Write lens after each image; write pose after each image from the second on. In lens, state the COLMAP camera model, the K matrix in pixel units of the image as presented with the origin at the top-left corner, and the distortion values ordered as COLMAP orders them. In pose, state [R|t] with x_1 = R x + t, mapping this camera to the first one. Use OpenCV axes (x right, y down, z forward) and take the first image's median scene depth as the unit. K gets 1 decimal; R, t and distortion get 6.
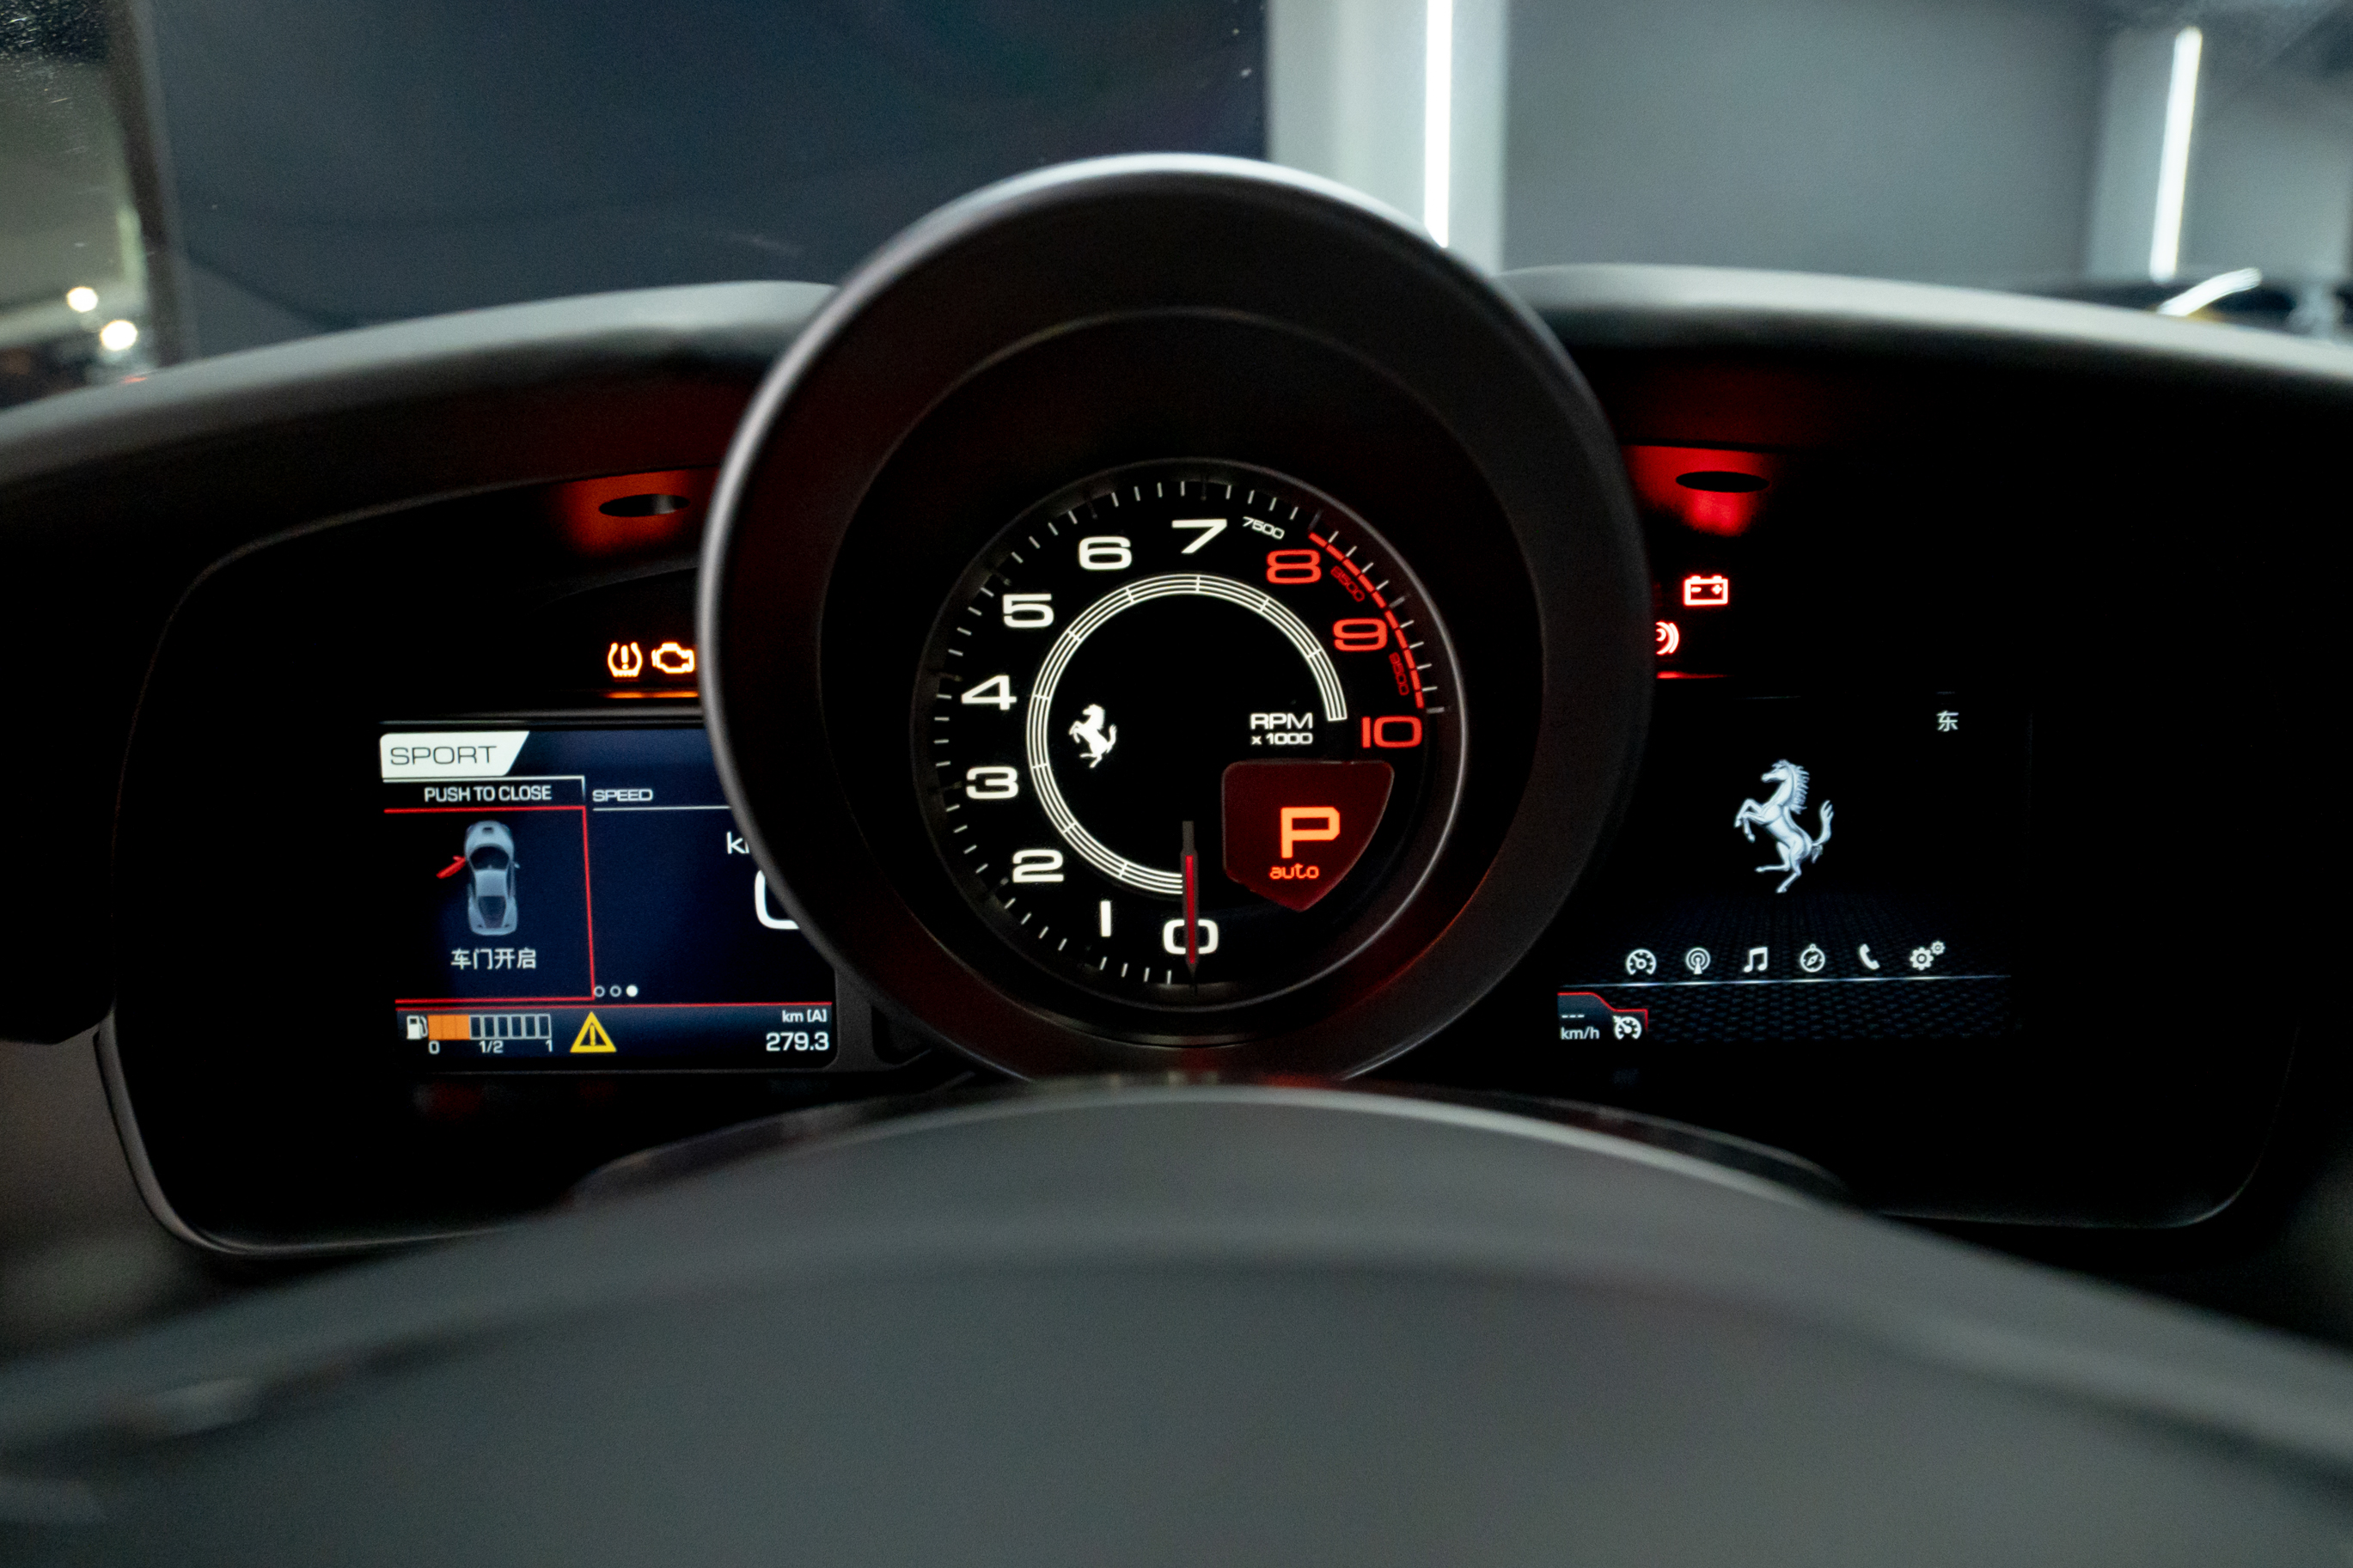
lens RADIAL K [[1706.6, 0, 1160.7], [0, 1706.6, 778.6], [0, 0, 1]] dist [-0.009045, -0.001481]
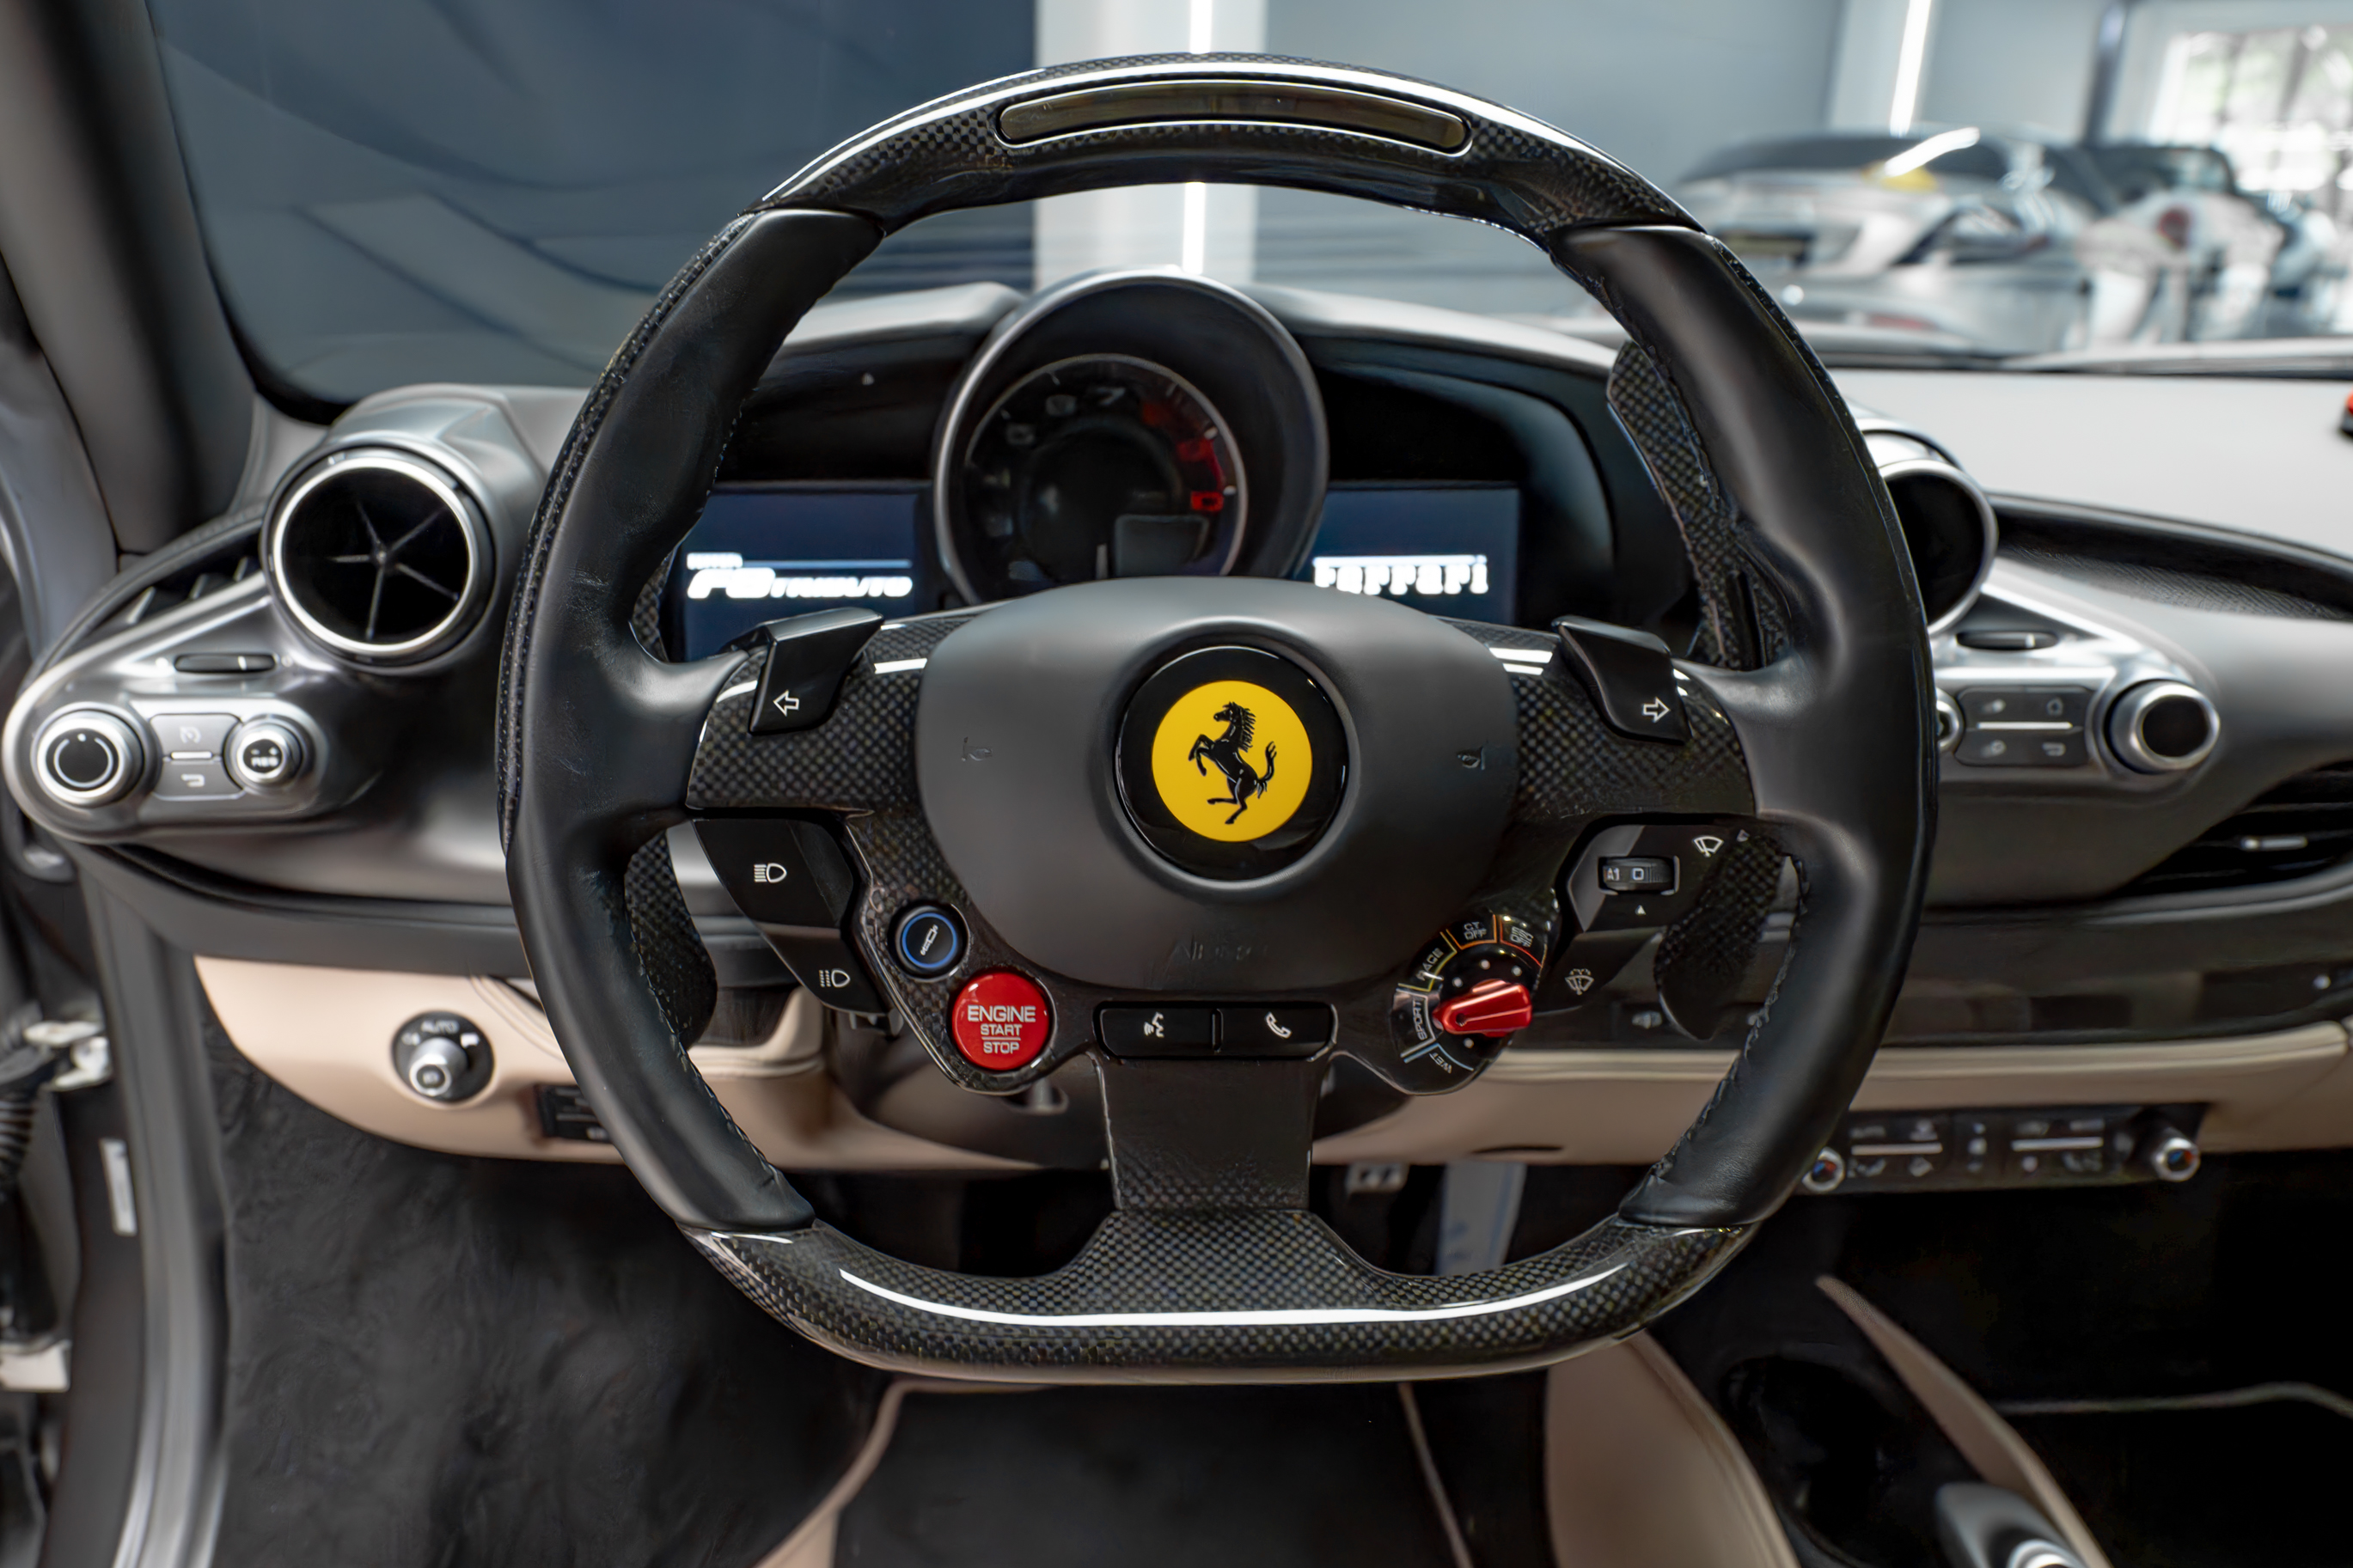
lens RADIAL K [[1706.6, 0, 1017.7], [0, 1706.6, 801.5], [0, 0, 1]] dist [-0.009045, -0.001481]
pose [[0.998114, 0.003043, 0.061310, -0.194541], [-0.009685, 0.994067, 0.108338, 0.102201], [-0.060616, -0.108728, 0.992222, -0.934697]]
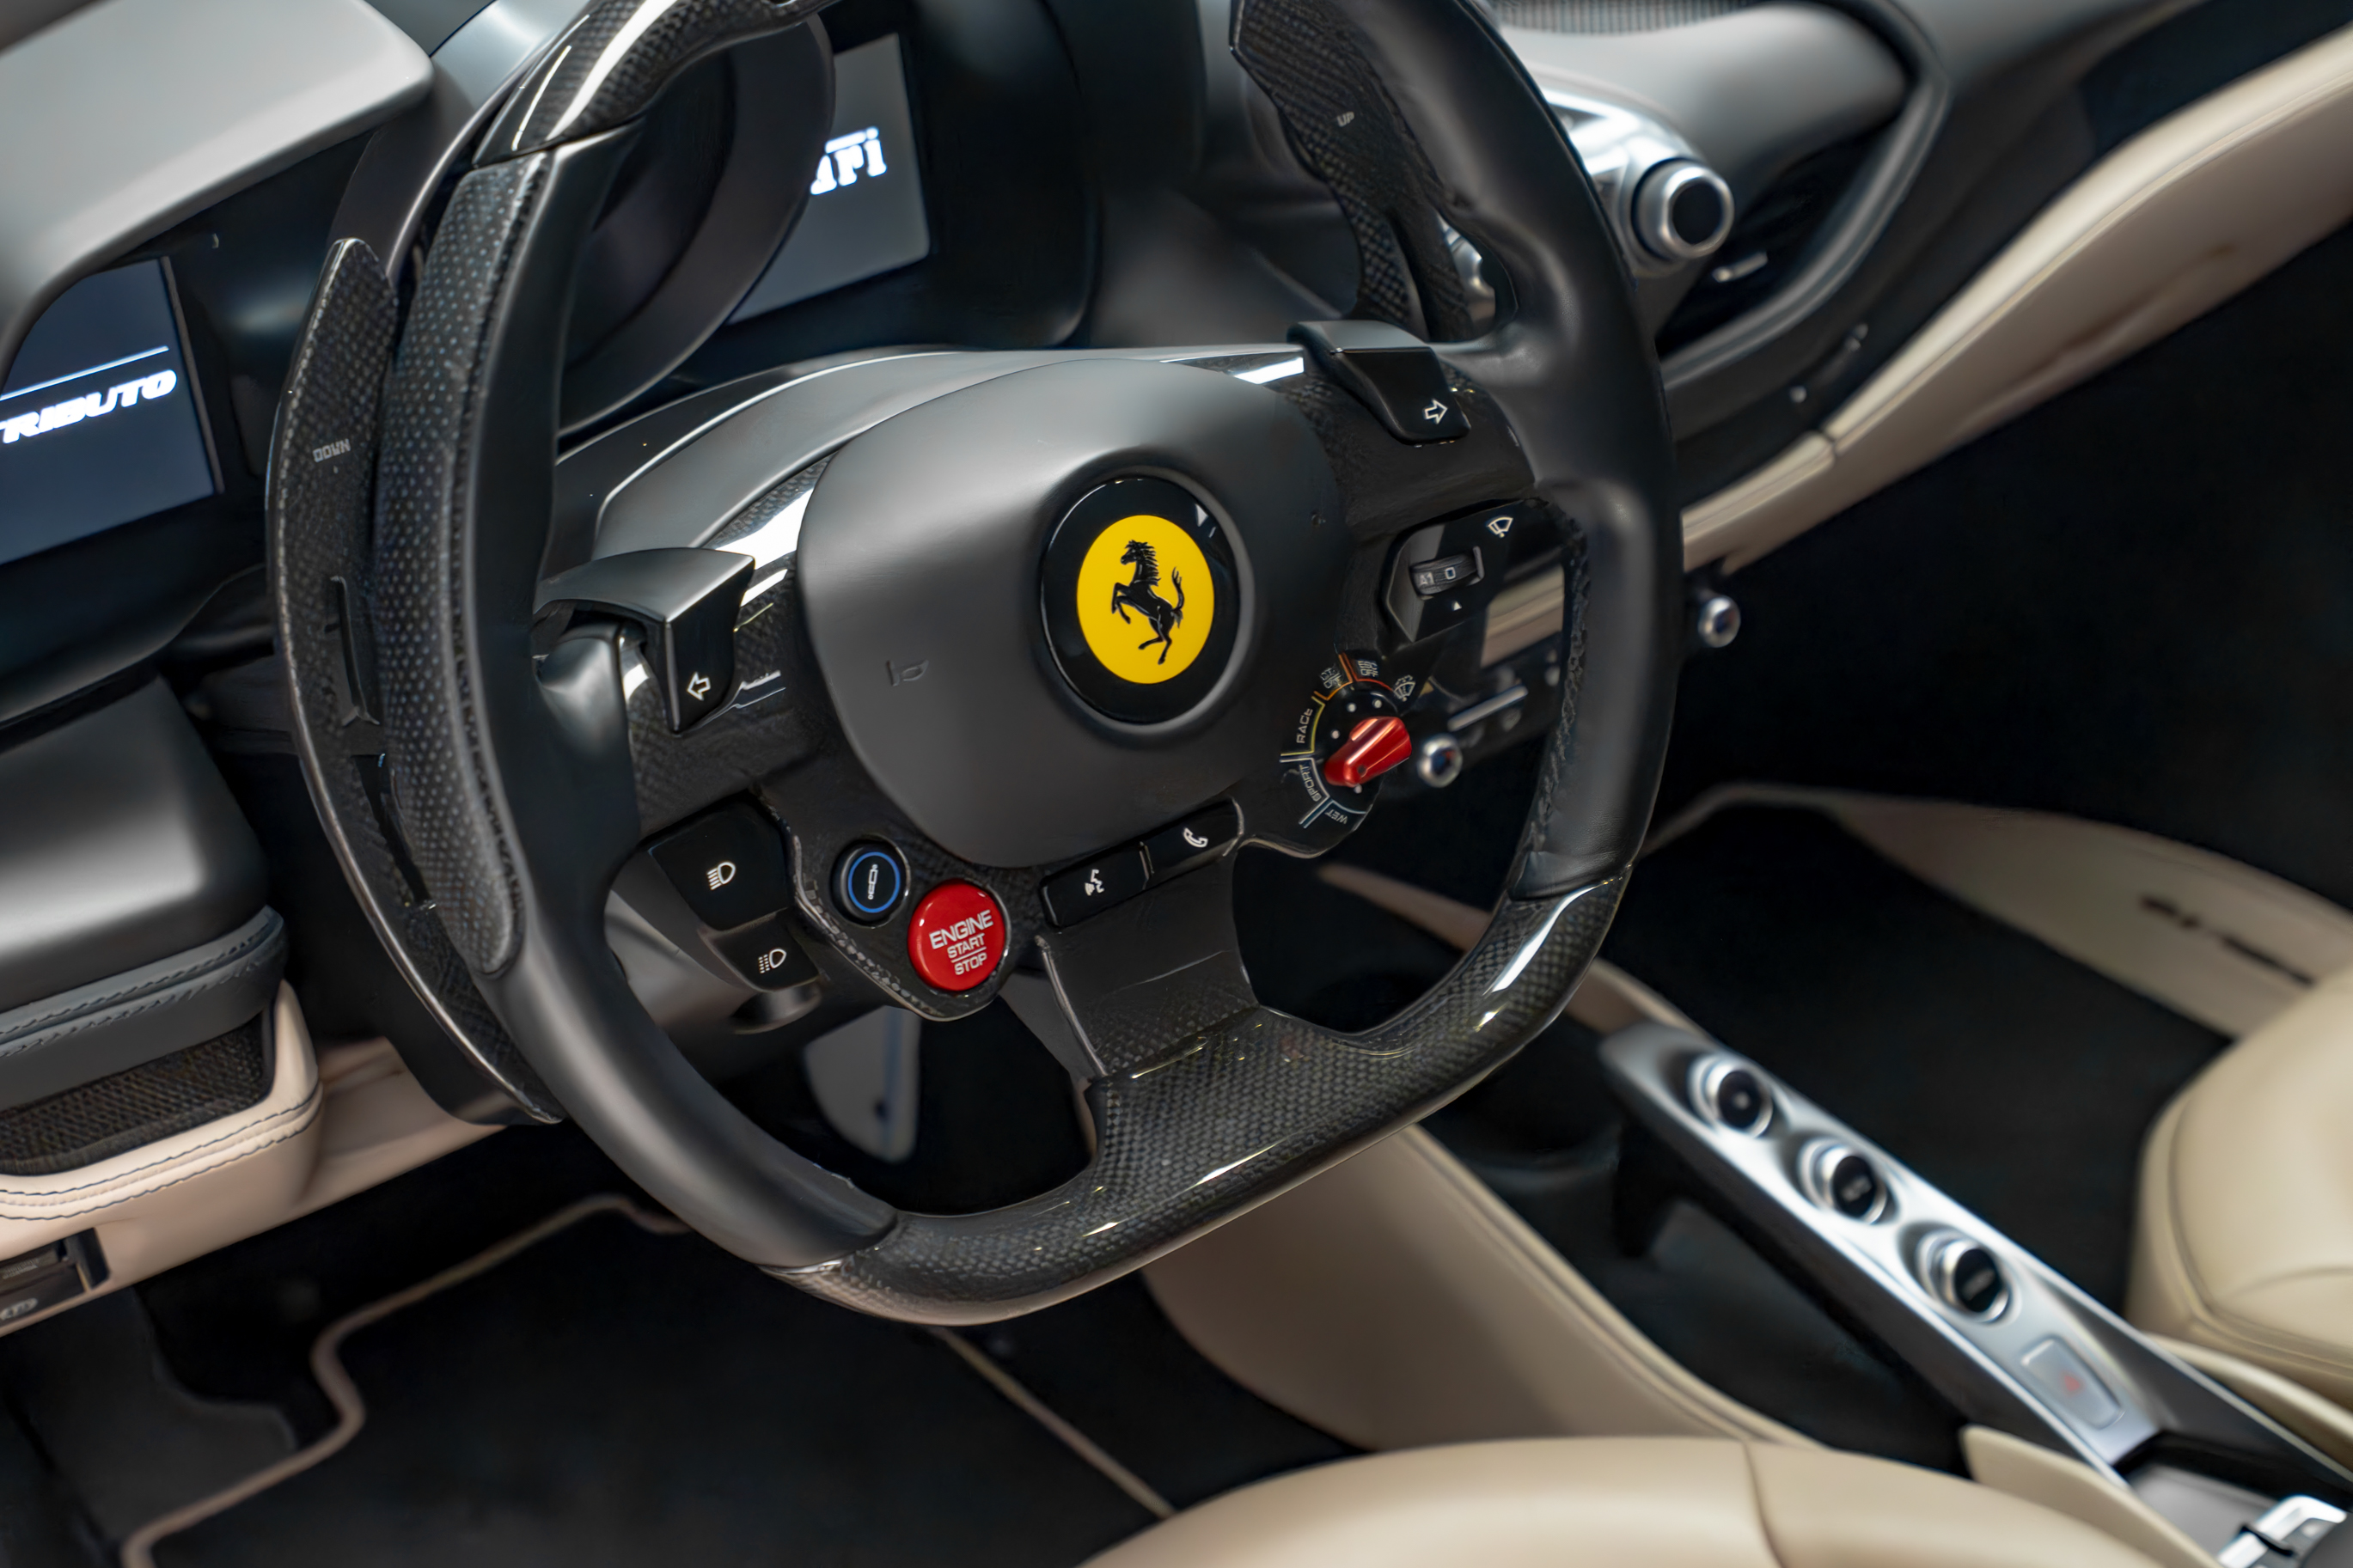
lens RADIAL K [[3515.3, 0, 1173.7], [0, 3515.3, 786.7], [0, 0, 1]] dist [0.004404, 0.000000]
pose [[0.748836, -0.335649, 0.571475, -1.239097], [0.152509, 0.926402, 0.344269, -0.434925], [-0.644969, -0.170646, 0.744913, -1.486713]]
